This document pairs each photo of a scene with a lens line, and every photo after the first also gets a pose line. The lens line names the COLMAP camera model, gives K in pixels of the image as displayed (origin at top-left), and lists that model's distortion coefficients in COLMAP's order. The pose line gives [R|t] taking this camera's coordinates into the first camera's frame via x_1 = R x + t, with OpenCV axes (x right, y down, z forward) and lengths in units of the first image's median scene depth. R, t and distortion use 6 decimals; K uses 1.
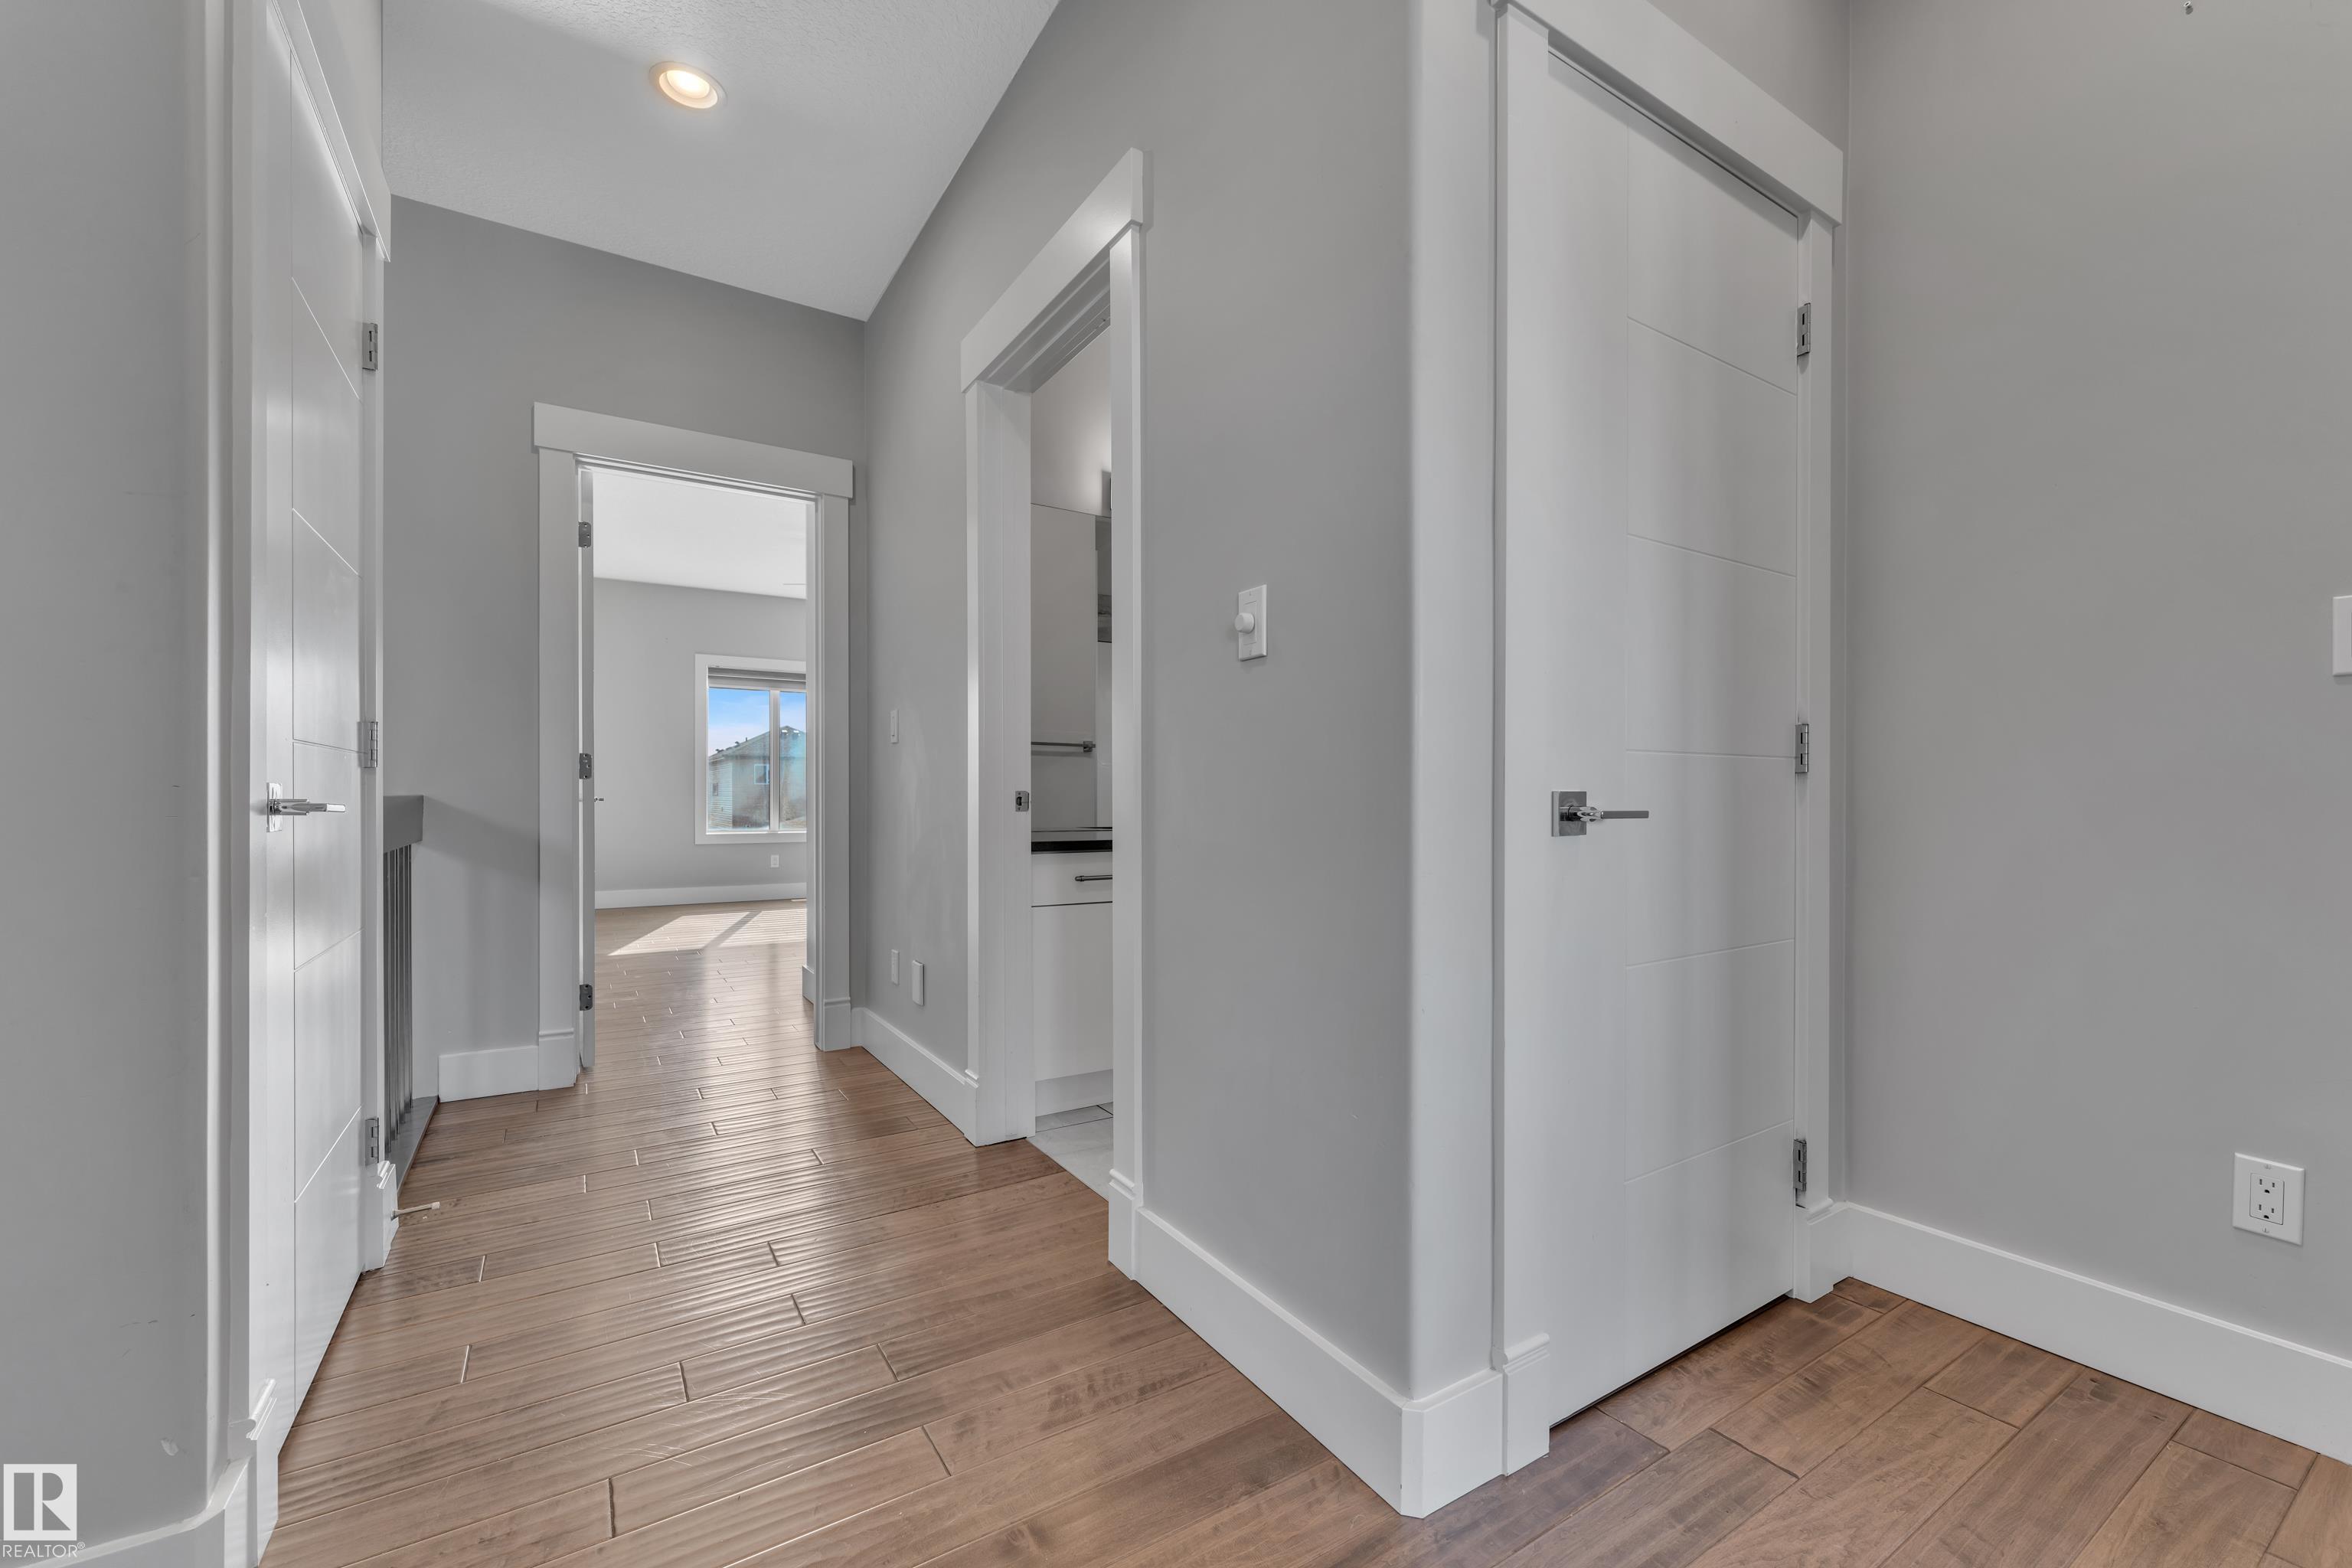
lens RADIAL K [[945.0, 0, 1170.5], [0, 945.0, 794.1], [0, 0, 1]] dist [0.002480, -0.000797]
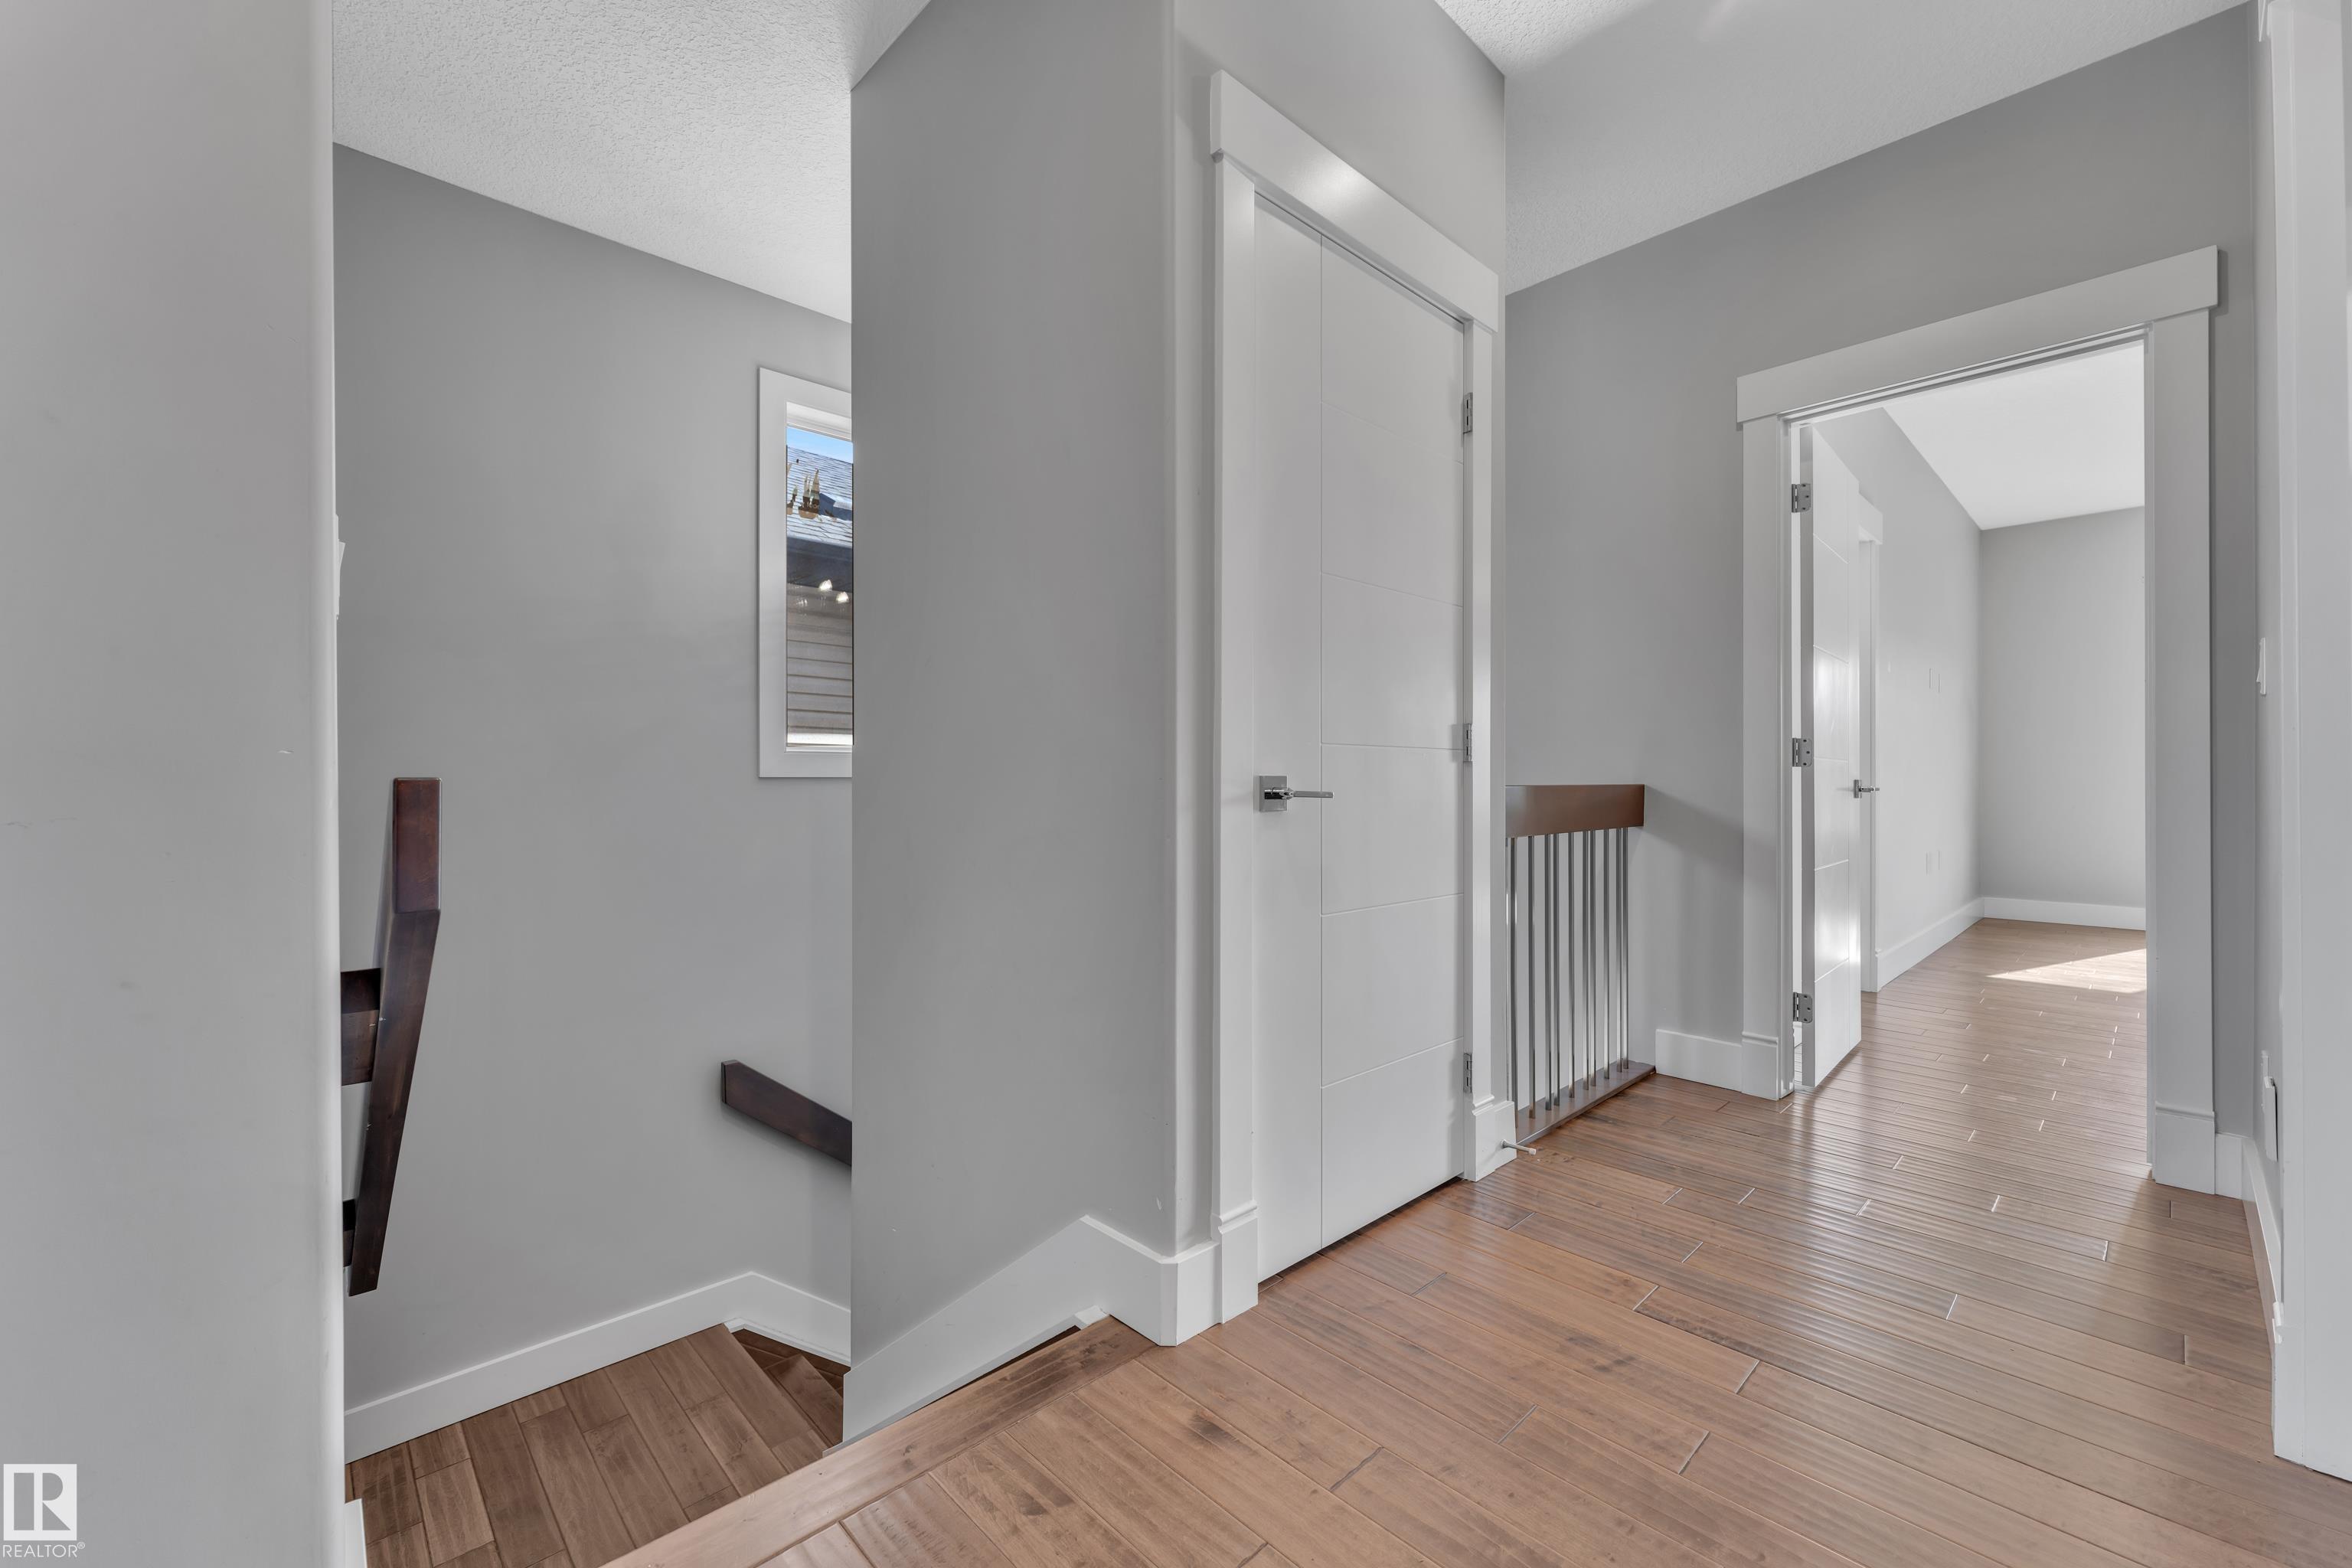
lens RADIAL K [[945.0, 0, 1170.4], [0, 945.0, 777.9], [0, 0, 1]] dist [0.002480, -0.000797]
pose [[0.190240, -0.006404, -0.981717, 0.175547], [0.000784, 0.999979, -0.006371, -0.000060], [0.981737, 0.000443, 0.190241, 0.265583]]
